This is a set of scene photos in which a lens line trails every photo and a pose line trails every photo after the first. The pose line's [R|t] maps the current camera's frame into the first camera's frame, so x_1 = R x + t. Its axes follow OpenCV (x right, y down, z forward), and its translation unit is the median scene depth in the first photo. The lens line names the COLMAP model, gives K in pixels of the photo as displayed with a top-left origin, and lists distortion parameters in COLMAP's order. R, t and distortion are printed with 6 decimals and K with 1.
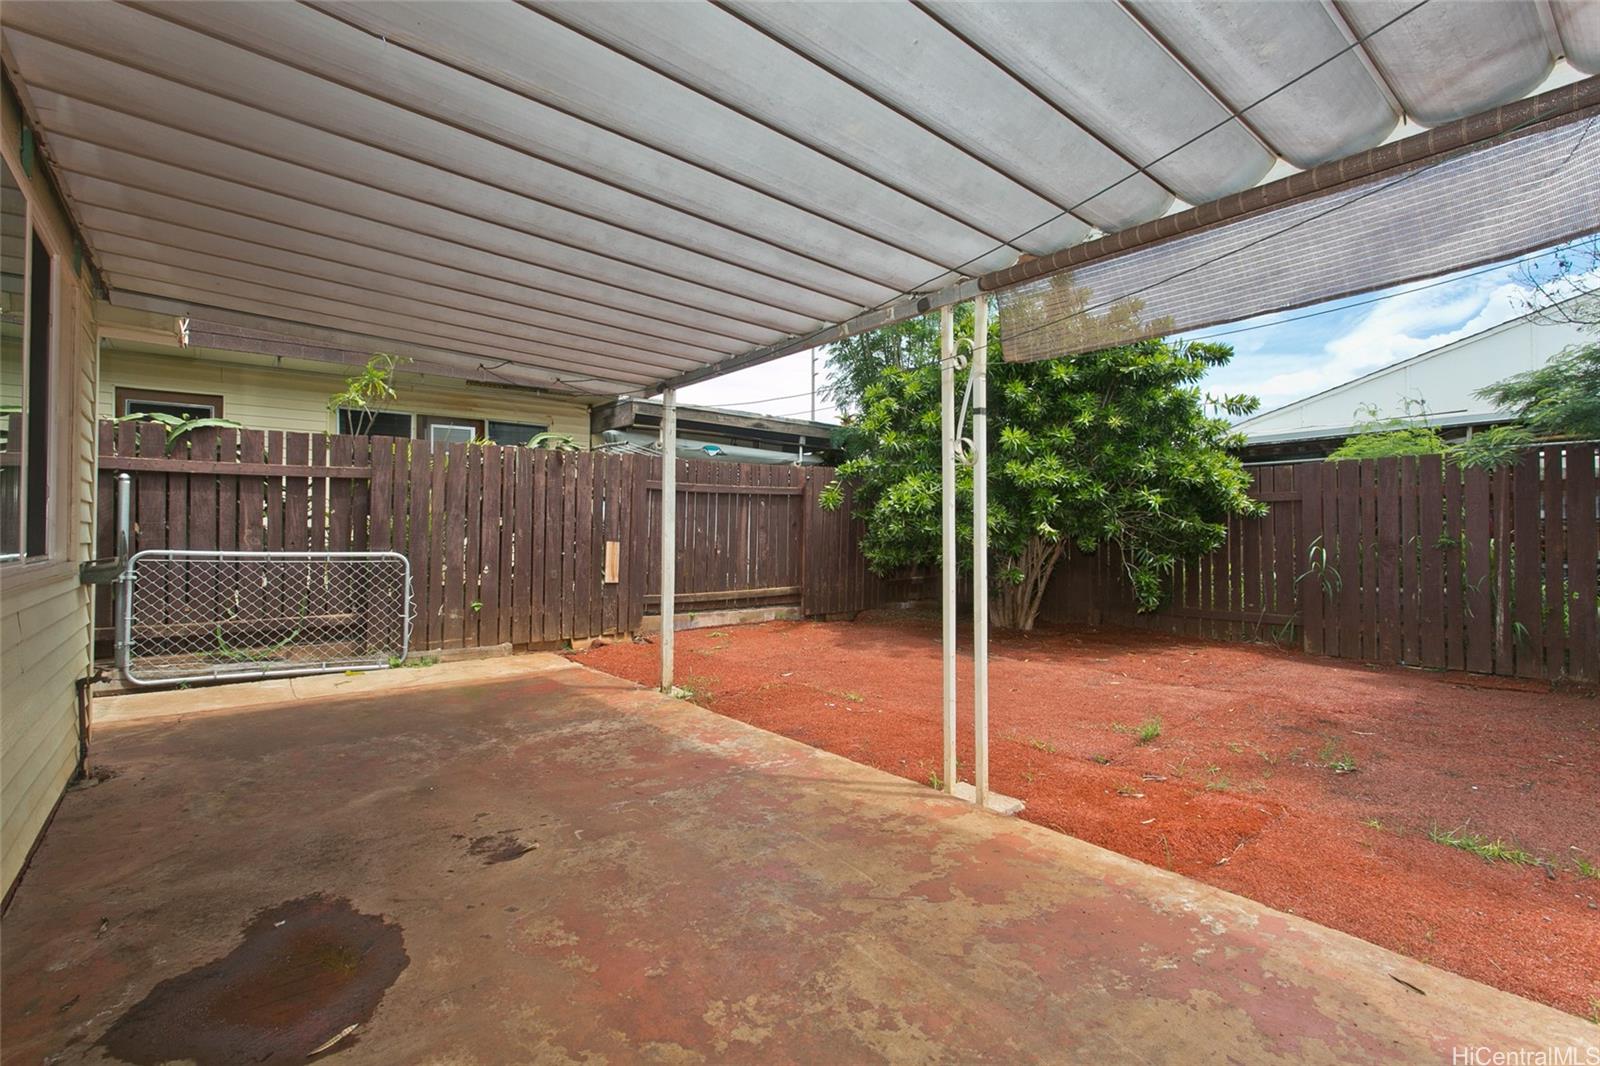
lens RADIAL K [[752.3, 0, 797.9], [0, 752.3, 497.6], [0, 0, 1]] dist [0.000714, 0.001111]
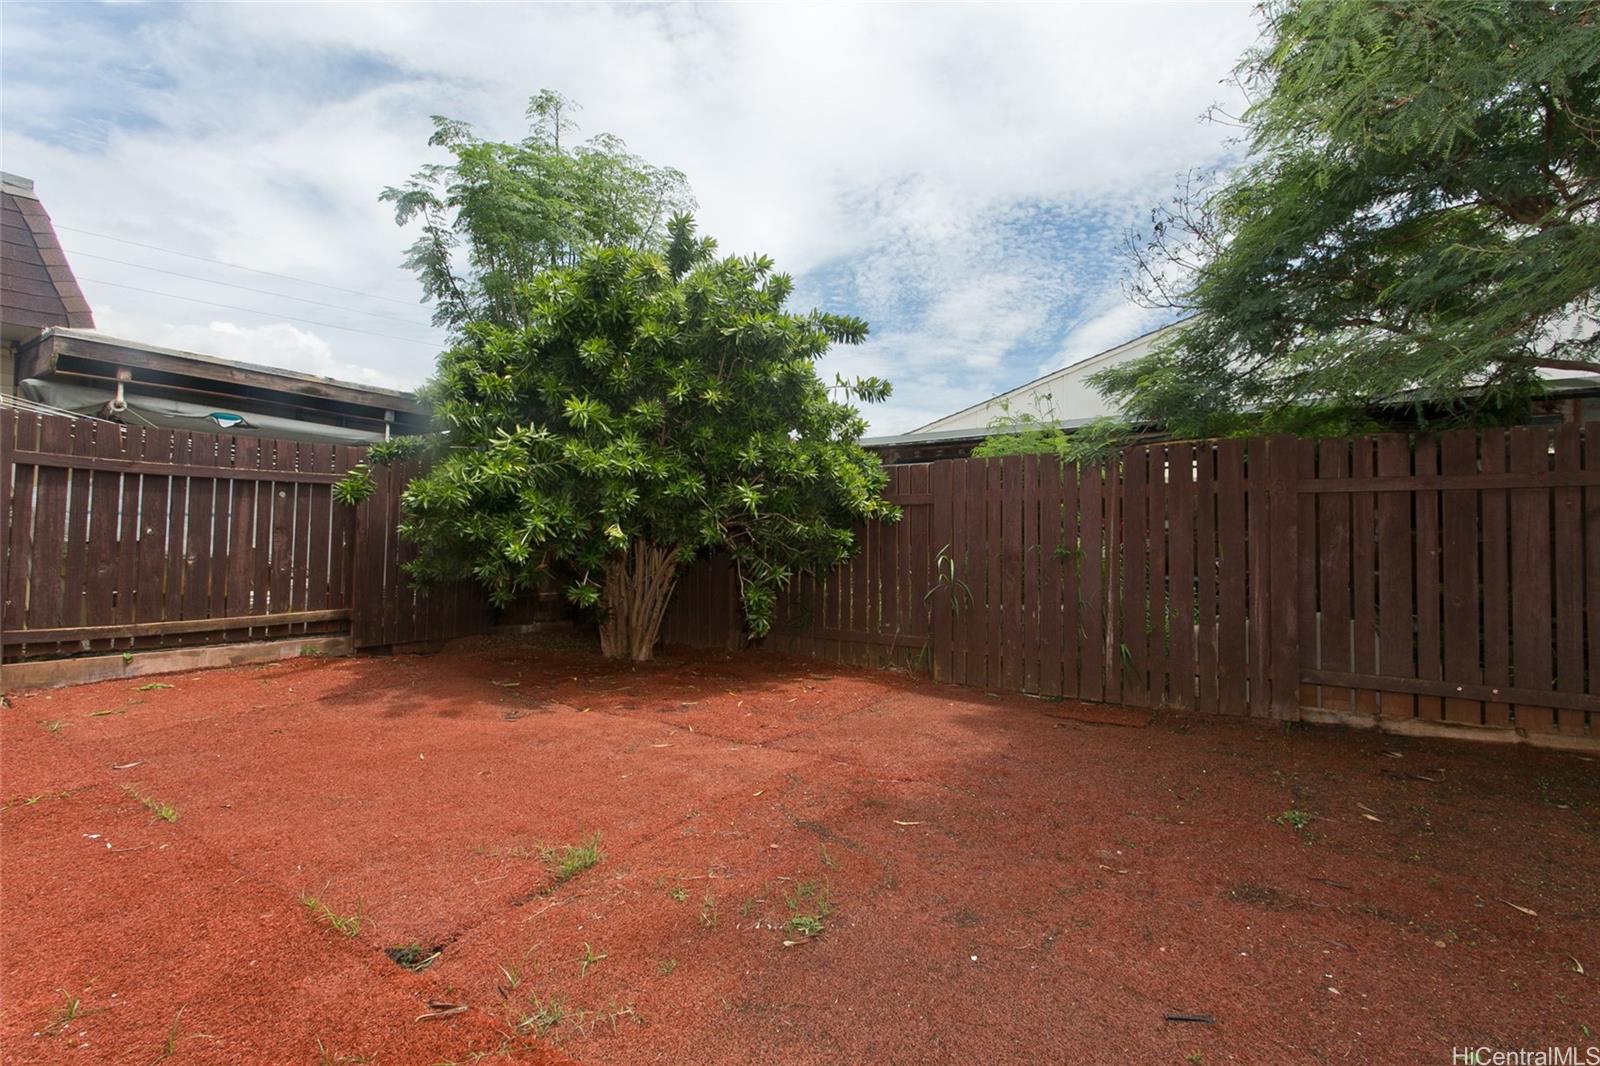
lens RADIAL K [[752.3, 0, 797.9], [0, 752.3, 497.6], [0, 0, 1]] dist [0.000714, 0.001111]
pose [[0.958244, 0.025234, 0.284837, 0.276824], [-0.022010, 0.999652, -0.014512, 0.012849], [-0.285105, 0.007636, 0.958466, 0.218201]]
